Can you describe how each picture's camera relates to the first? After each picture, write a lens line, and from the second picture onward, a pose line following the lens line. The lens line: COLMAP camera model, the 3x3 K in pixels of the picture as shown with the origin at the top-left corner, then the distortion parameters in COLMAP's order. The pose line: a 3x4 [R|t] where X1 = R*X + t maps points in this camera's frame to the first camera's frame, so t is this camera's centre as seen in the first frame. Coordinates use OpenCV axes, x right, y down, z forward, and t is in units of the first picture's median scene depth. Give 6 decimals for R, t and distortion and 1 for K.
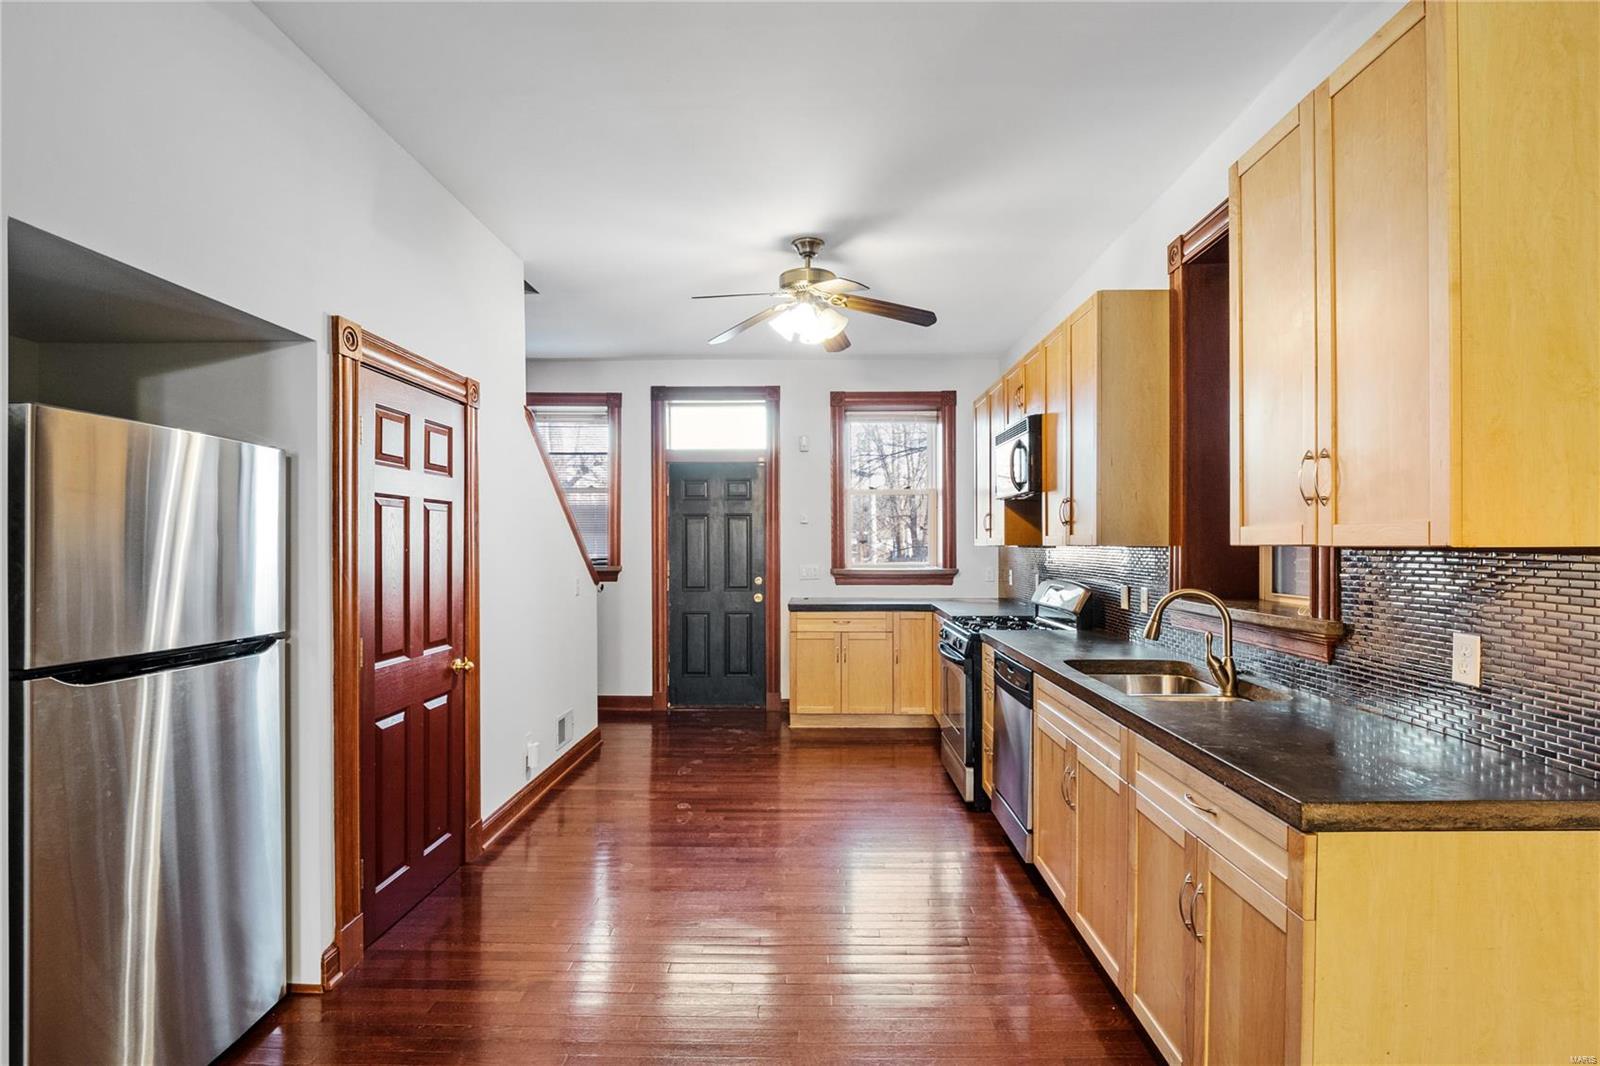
lens RADIAL K [[762.7, 0, 806.6], [0, 762.7, 540.2], [0, 0, 1]] dist [-0.000721, -0.000231]
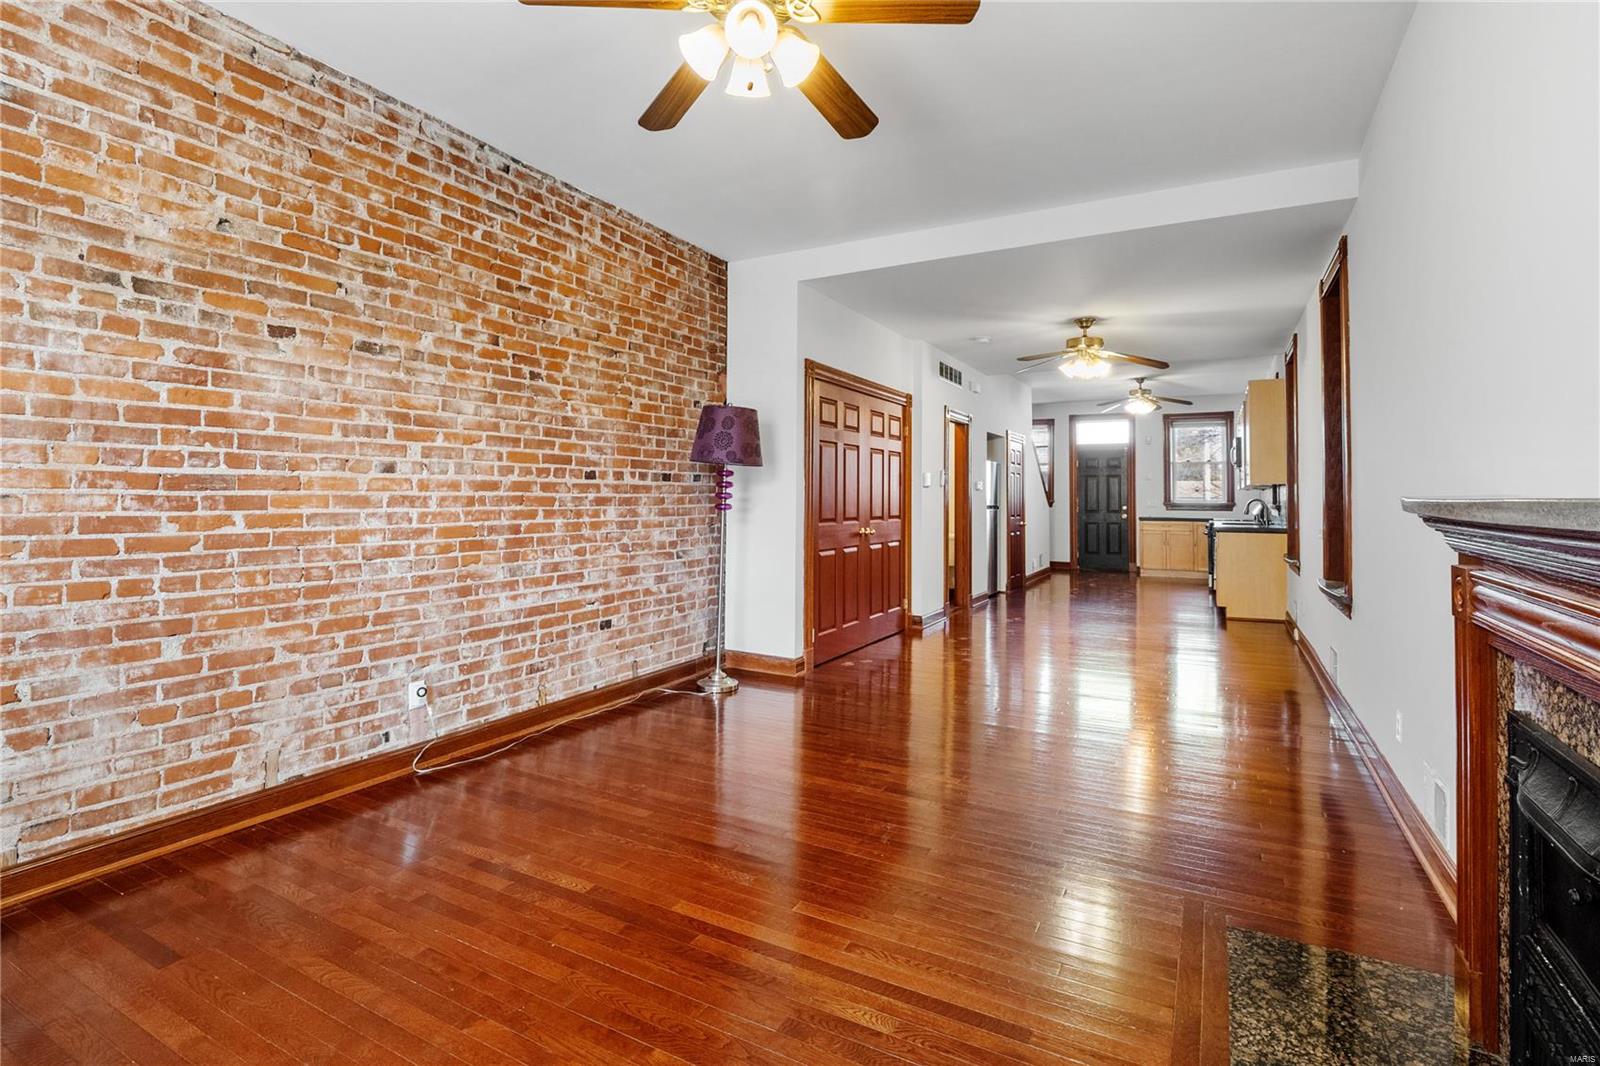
lens RADIAL K [[762.7, 0, 799.2], [0, 762.7, 487.9], [0, 0, 1]] dist [-0.000721, -0.000231]
pose [[0.885627, -0.002282, -0.464392, 0.113398], [-0.001941, 0.999961, -0.008617, 0.019617], [0.464394, 0.008533, 0.885588, -1.210199]]
